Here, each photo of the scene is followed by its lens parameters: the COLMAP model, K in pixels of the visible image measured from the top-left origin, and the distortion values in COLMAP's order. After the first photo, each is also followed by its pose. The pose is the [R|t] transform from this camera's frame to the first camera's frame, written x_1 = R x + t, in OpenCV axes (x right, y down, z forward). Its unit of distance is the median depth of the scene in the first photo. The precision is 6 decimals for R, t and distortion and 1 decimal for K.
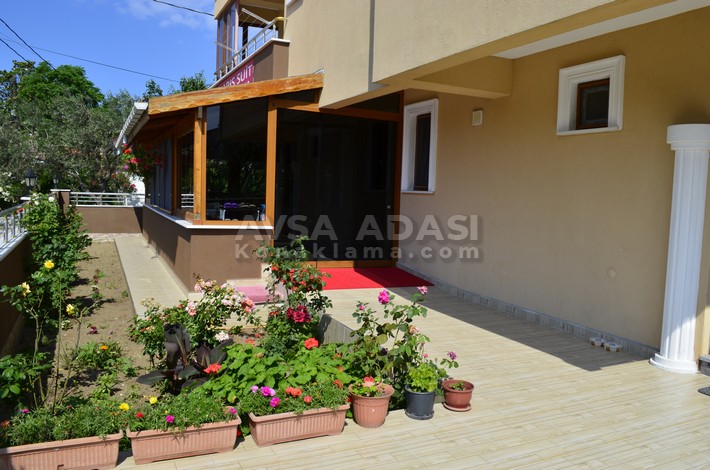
lens RADIAL K [[558.2, 0, 355.0], [0, 558.2, 235.0], [0, 0, 1]] dist [-0.074828, -0.000826]
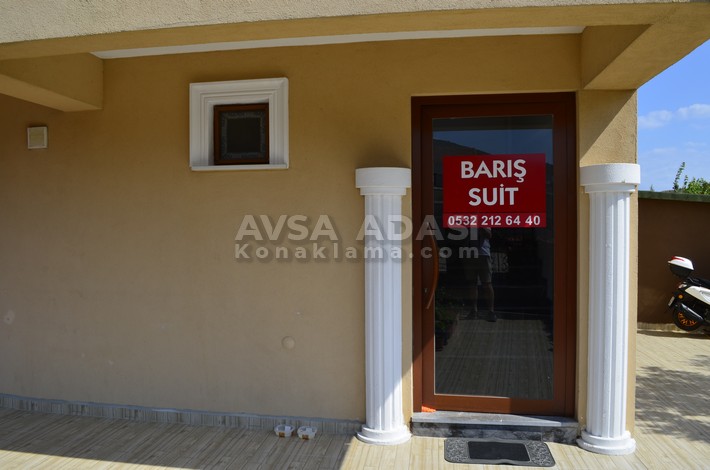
lens RADIAL K [[558.2, 0, 355.0], [0, 558.2, 235.0], [0, 0, 1]] dist [-0.074828, -0.000826]
pose [[0.557411, -0.062900, 0.827851, -0.149213], [0.093615, 0.995529, 0.012608, -0.090456], [-0.824942, 0.070472, 0.560807, 0.439294]]
